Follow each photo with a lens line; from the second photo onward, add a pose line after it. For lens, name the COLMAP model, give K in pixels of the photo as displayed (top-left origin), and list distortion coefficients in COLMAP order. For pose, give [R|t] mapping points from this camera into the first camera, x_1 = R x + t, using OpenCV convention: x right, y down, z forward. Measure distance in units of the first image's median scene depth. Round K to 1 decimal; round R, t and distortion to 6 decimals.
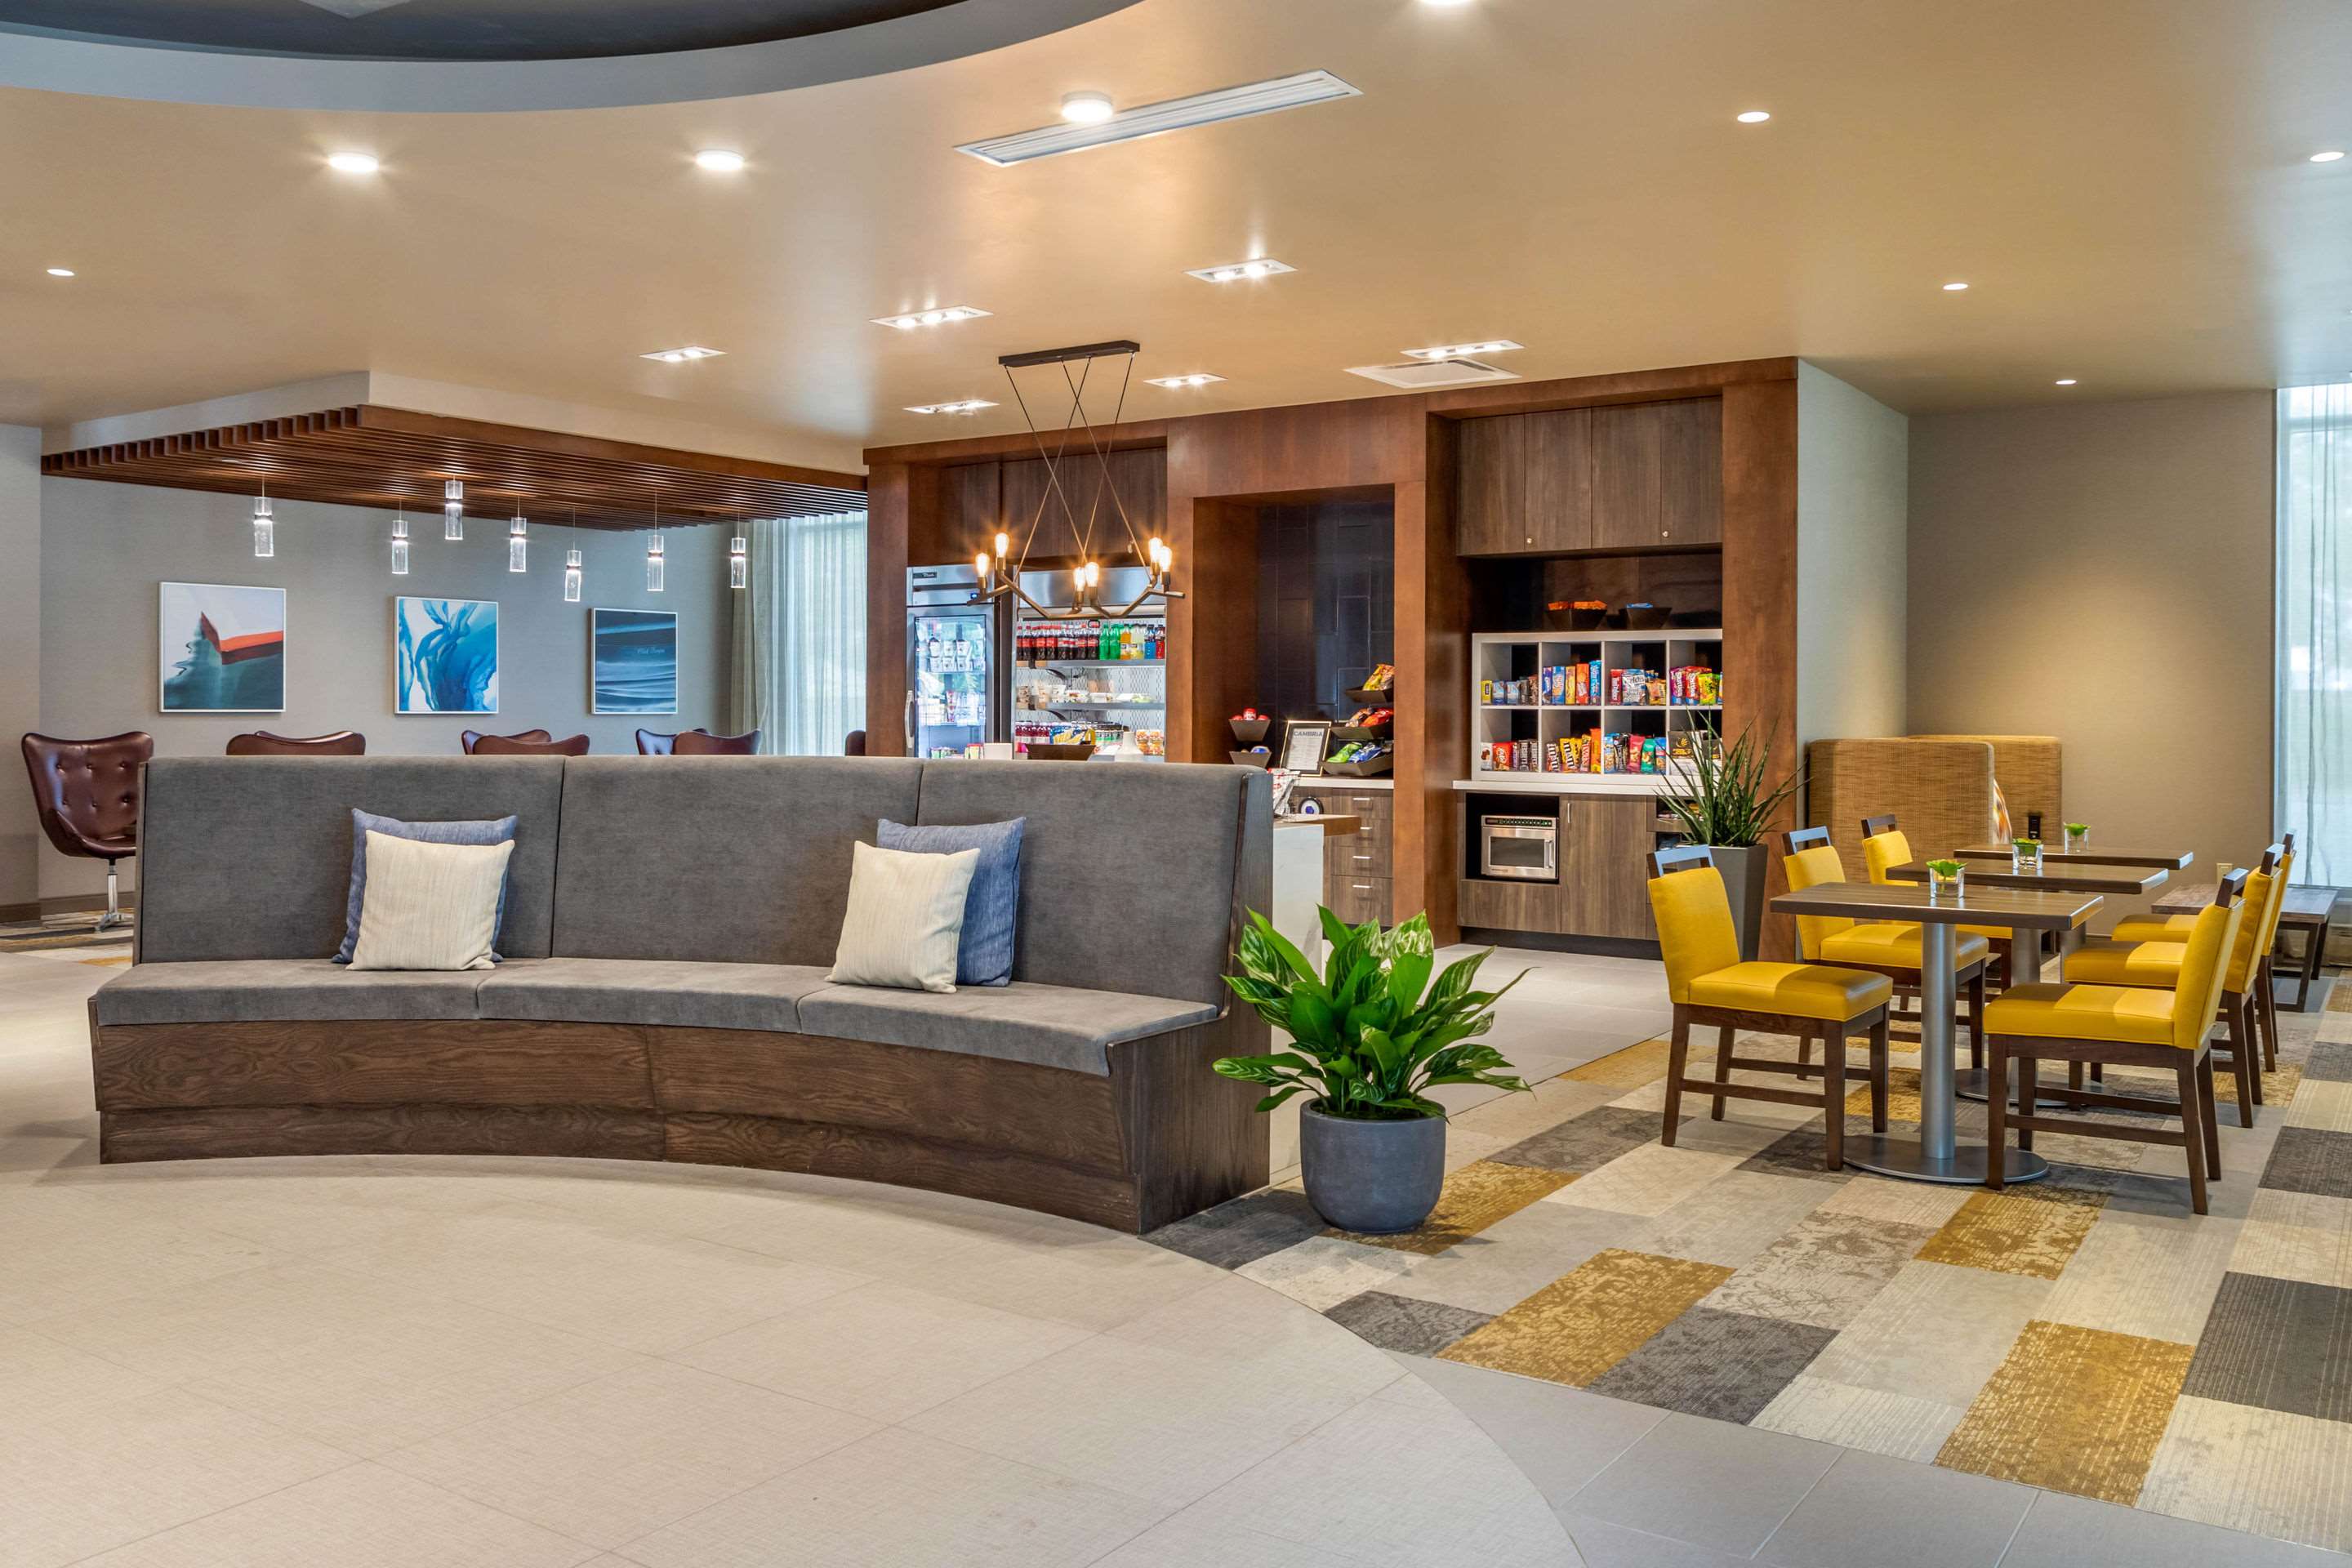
lens RADIAL K [[1966.8, 0, 1184.0], [0, 1966.8, 761.5], [0, 0, 1]] dist [-0.009264, 0.002846]
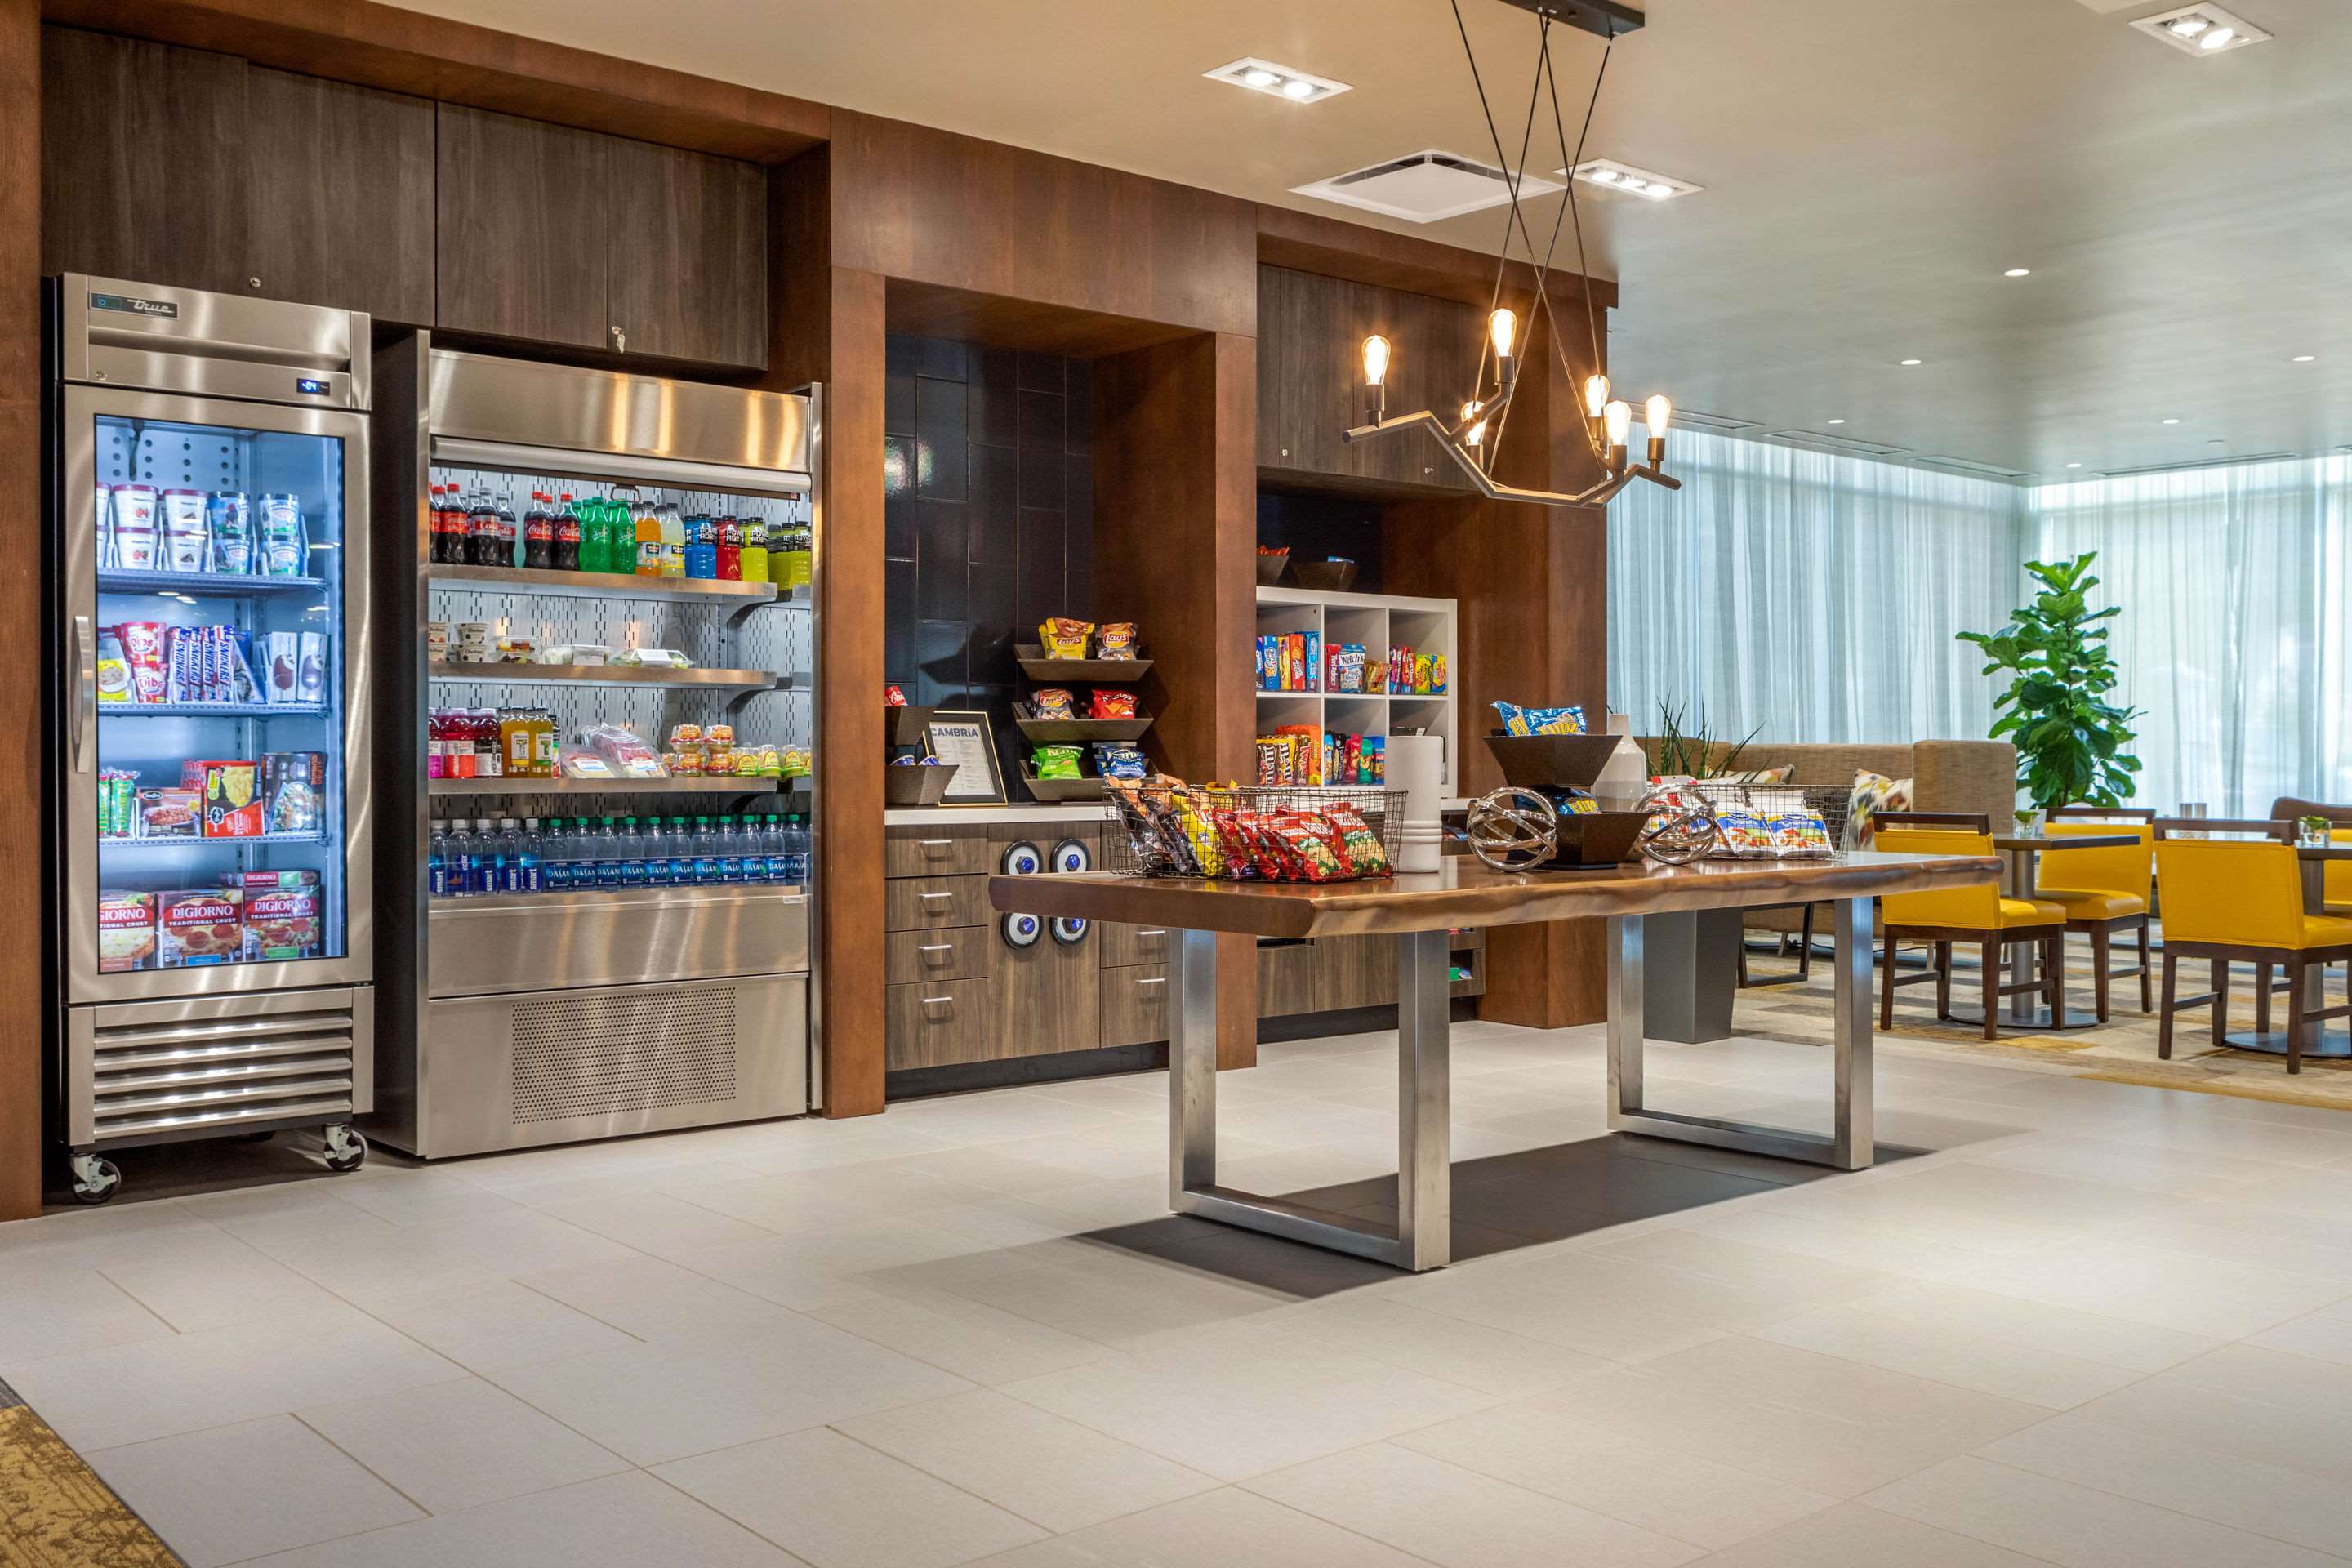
lens RADIAL K [[2103.1, 0, 1176.2], [0, 2103.1, 771.1], [0, 0, 1]] dist [0.048401, 0.003501]
pose [[0.291187, -0.014593, 0.956555, -0.540890], [0.021481, 0.999731, 0.008712, -0.007525], [-0.956425, 0.018011, 0.291423, 0.814647]]
